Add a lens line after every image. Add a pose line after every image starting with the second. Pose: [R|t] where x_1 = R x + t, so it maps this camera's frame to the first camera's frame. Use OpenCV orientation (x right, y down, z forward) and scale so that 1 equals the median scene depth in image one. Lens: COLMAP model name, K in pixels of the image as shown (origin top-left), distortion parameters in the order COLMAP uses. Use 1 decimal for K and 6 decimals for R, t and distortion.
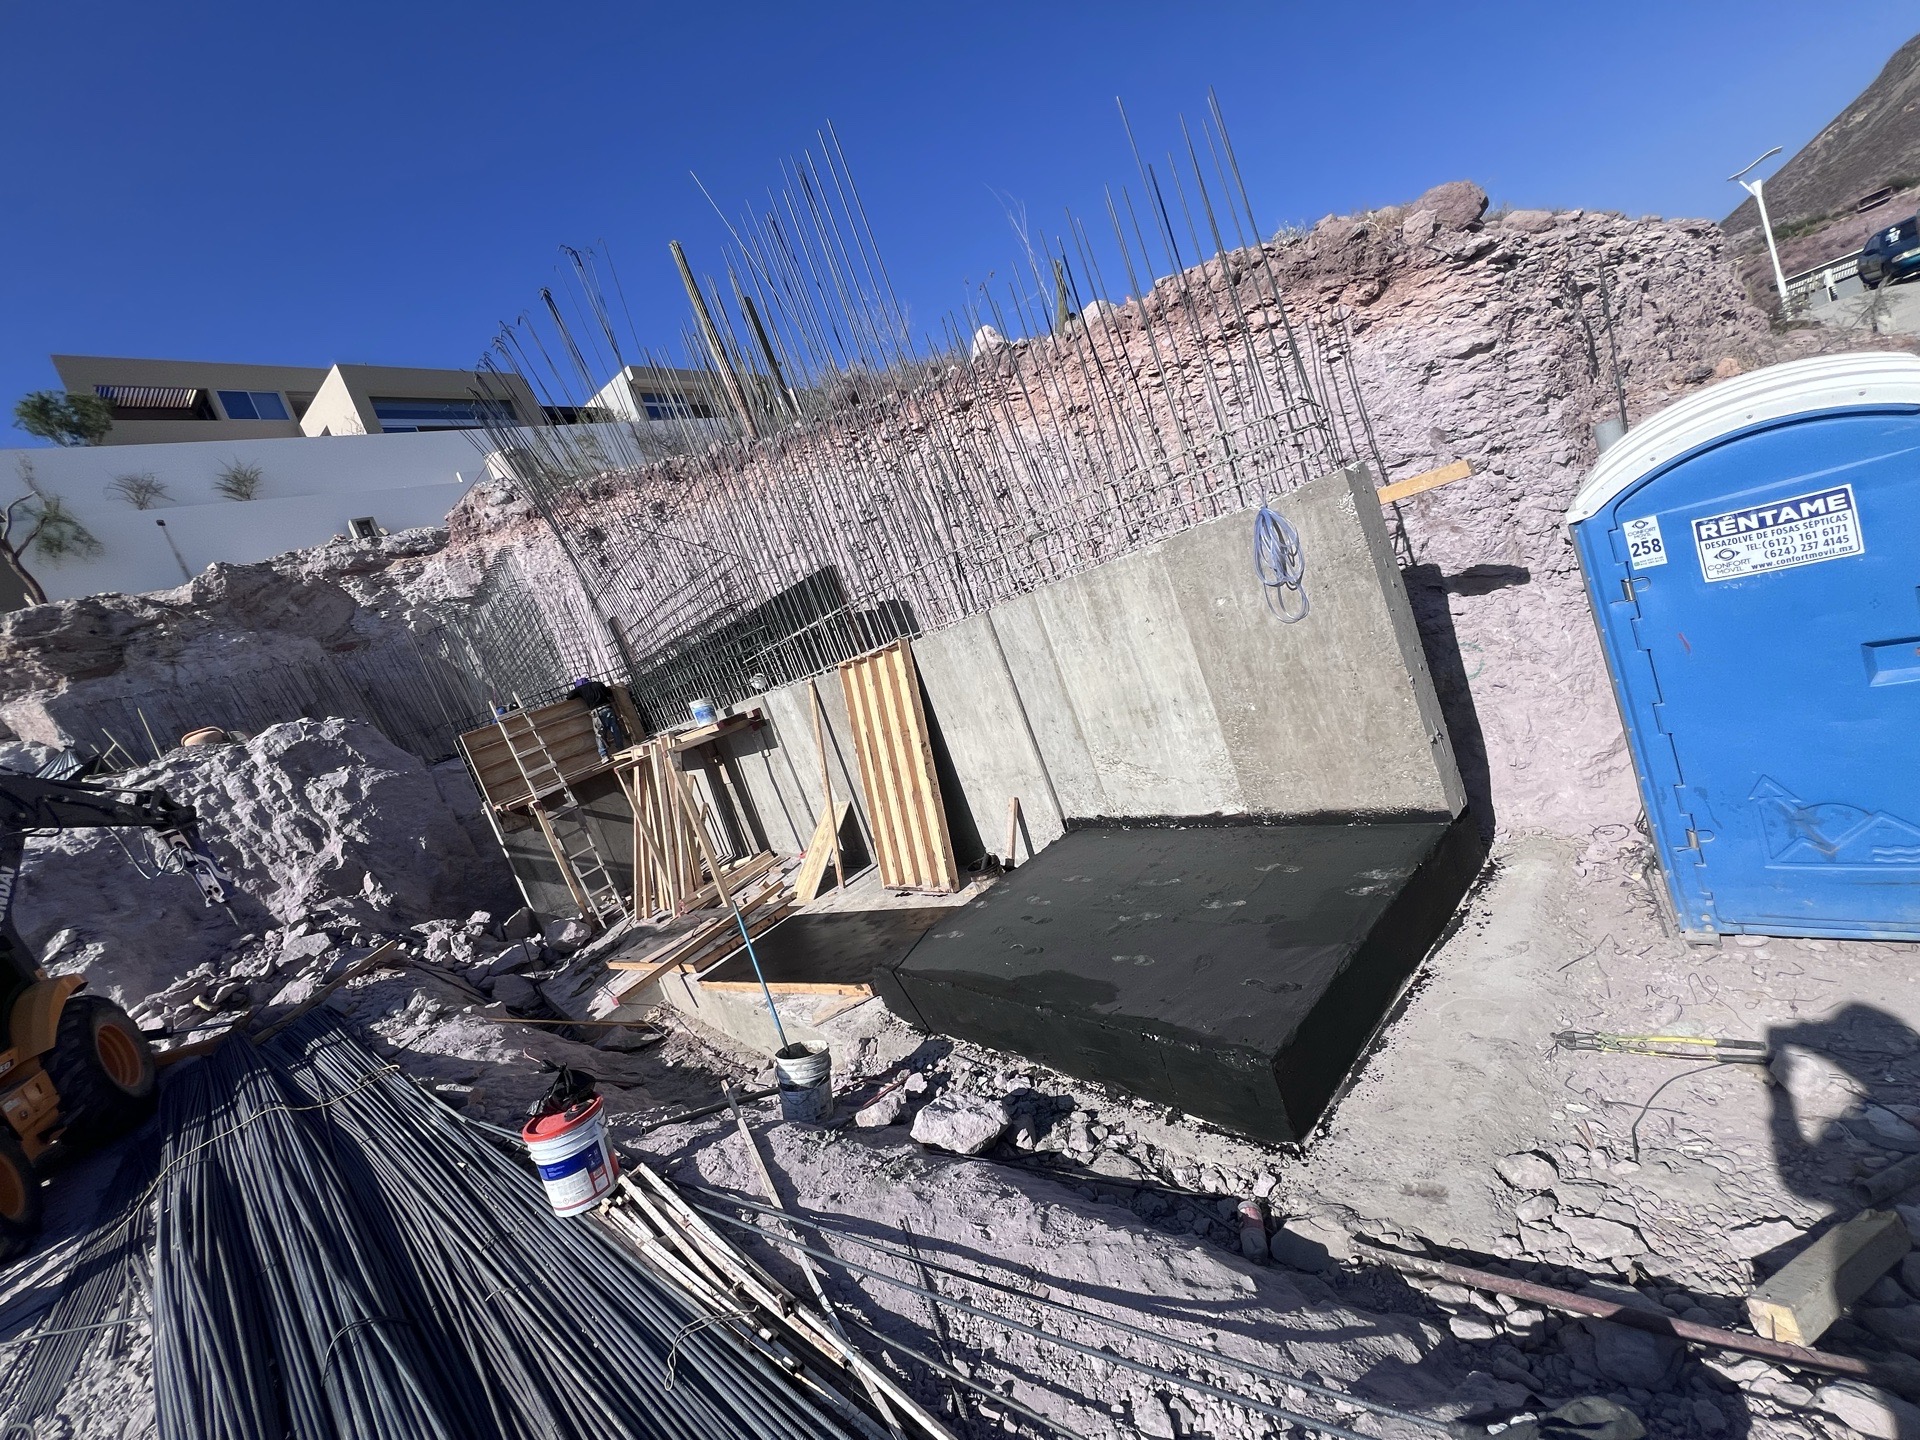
lens RADIAL K [[770.7, 0, 960.3], [0, 770.7, 715.1], [0, 0, 1]] dist [-0.002415, 0.000387]
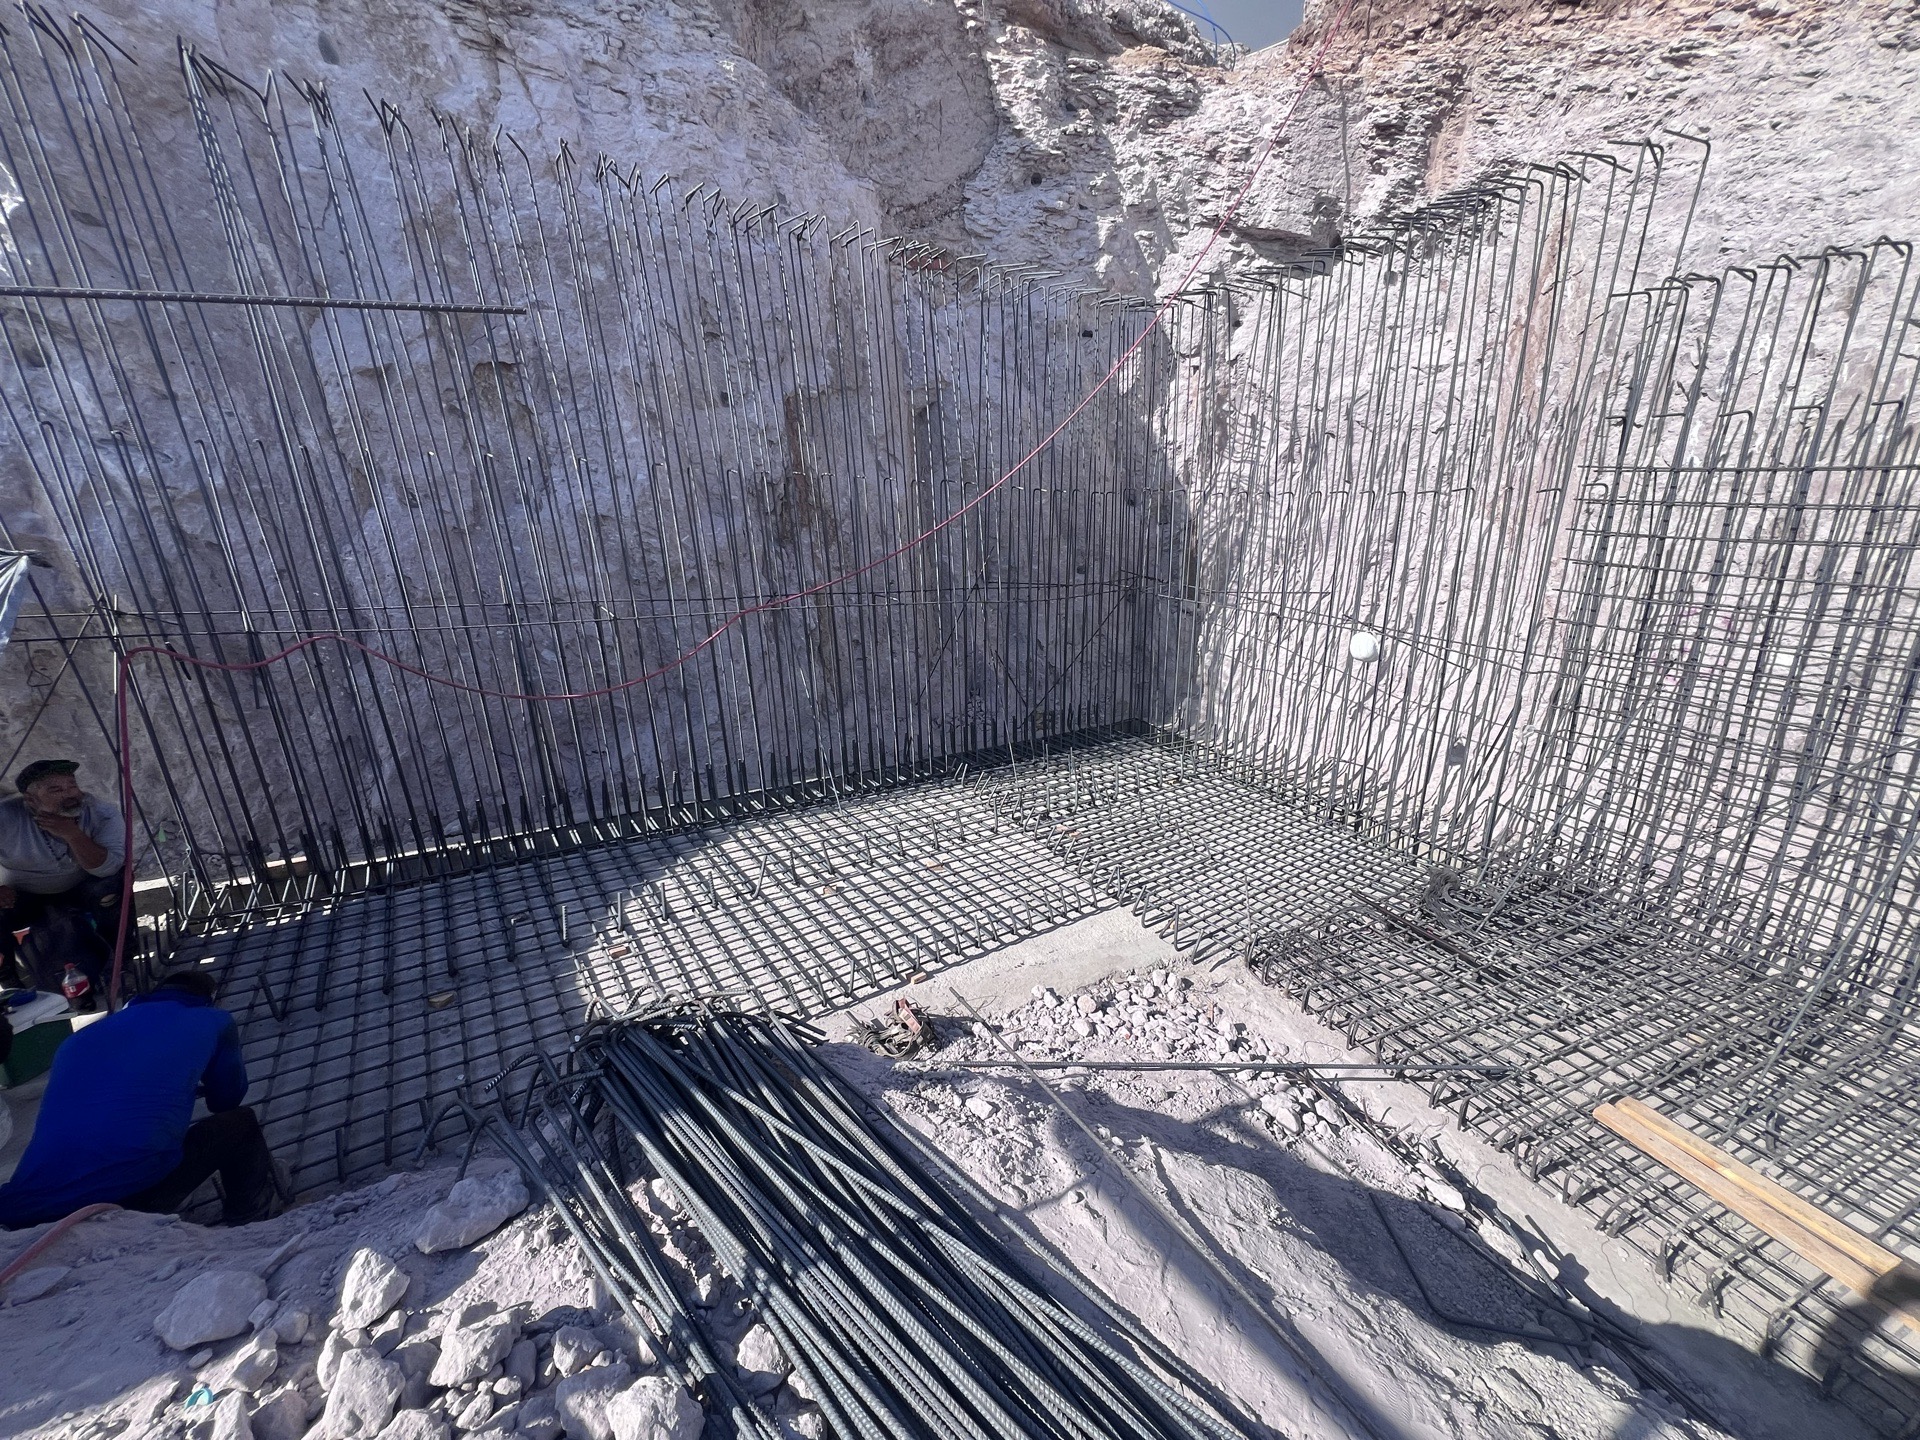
lens RADIAL K [[770.7, 0, 960.3], [0, 770.7, 715.1], [0, 0, 1]] dist [-0.002415, 0.000387]
pose [[0.878118, 0.446995, -0.170598, -0.751903], [-0.404476, 0.884020, 0.234325, 0.004557], [0.255554, -0.136762, 0.957073, 0.769069]]
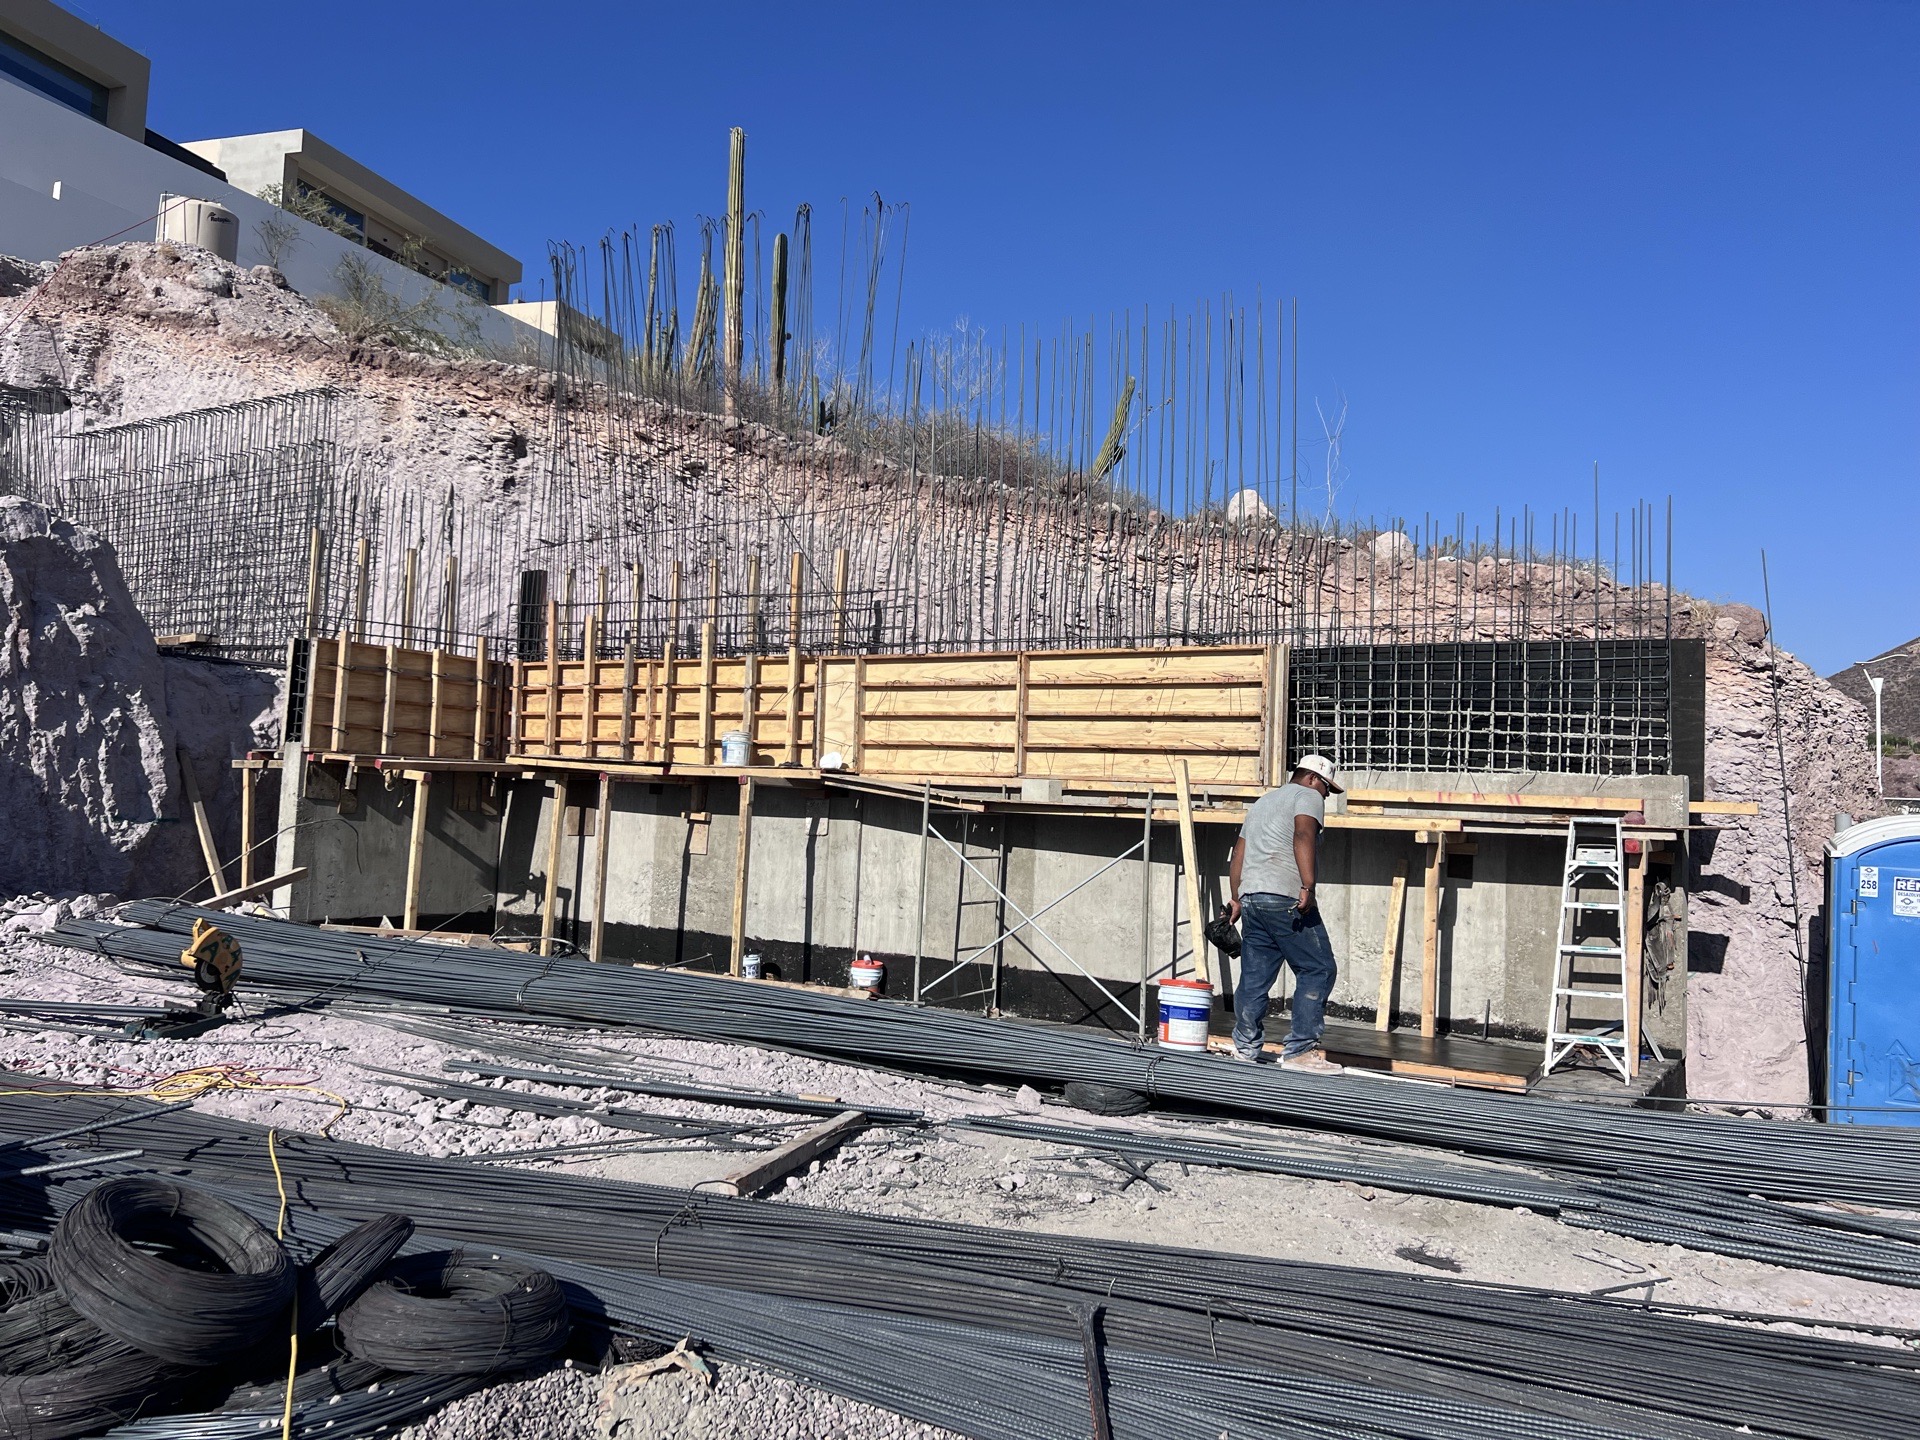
lens RADIAL K [[1440.7, 0, 964.6], [0, 1440.7, 714.3], [0, 0, 1]] dist [0.054350, -0.061101]
pose [[0.883520, 0.402340, 0.239822, -0.248894], [-0.337719, 0.901979, -0.269033, 0.136310], [-0.324557, 0.156704, 0.932795, -0.195838]]
